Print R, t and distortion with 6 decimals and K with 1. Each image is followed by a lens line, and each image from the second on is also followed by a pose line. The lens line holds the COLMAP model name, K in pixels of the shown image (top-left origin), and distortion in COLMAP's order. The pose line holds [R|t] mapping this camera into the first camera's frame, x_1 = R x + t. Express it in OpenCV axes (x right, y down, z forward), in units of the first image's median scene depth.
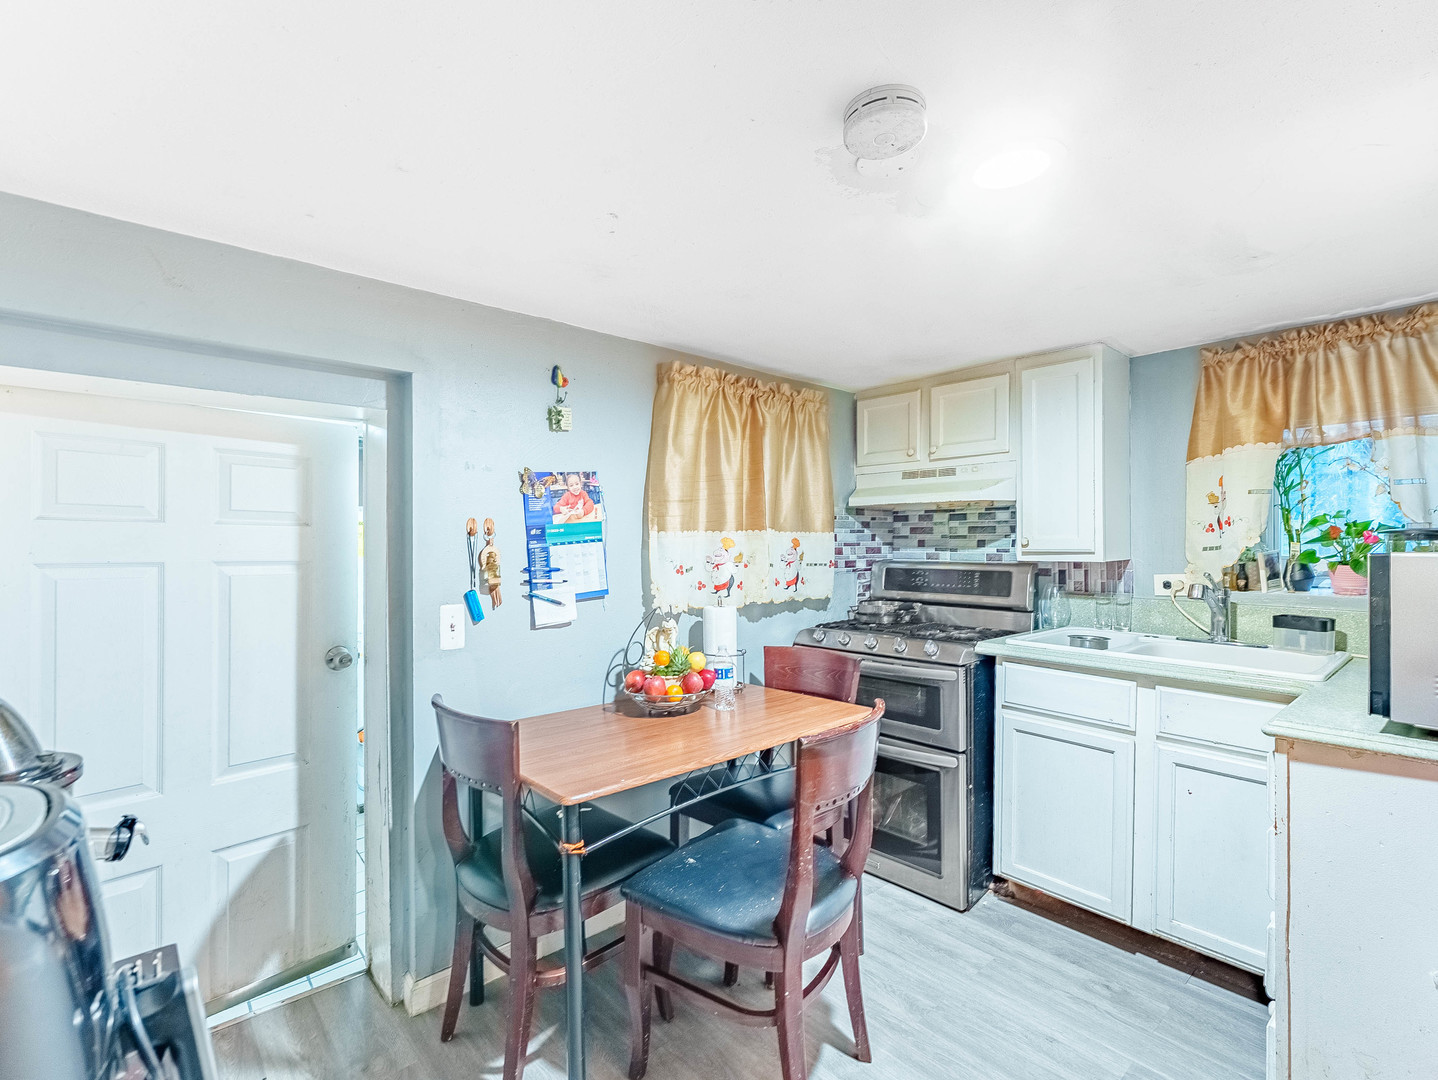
lens RADIAL K [[670.5, 0, 719.0], [0, 670.5, 540.0], [0, 0, 1]] dist [-0.001793, -0.000277]
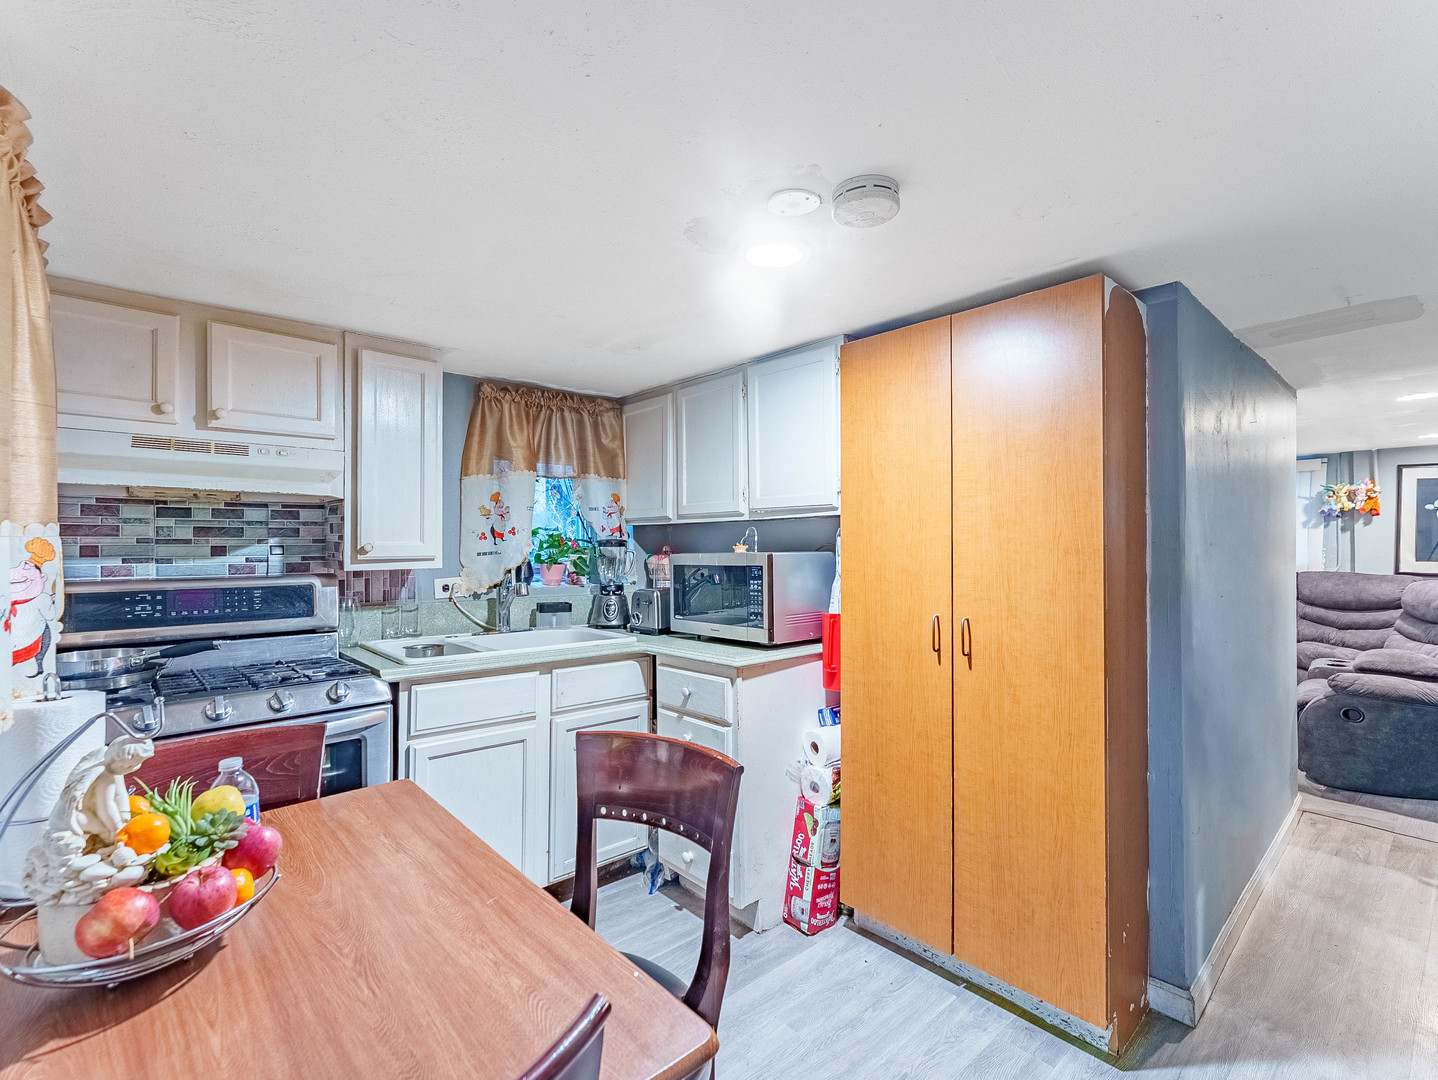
lens RADIAL K [[670.5, 0, 719.0], [0, 670.5, 540.0], [0, 0, 1]] dist [-0.001793, -0.000277]
pose [[0.005318, 0.012676, 0.999906, -0.367227], [0.000300, 0.999920, -0.012678, 0.002982], [-0.999986, 0.000367, 0.005313, 0.492792]]
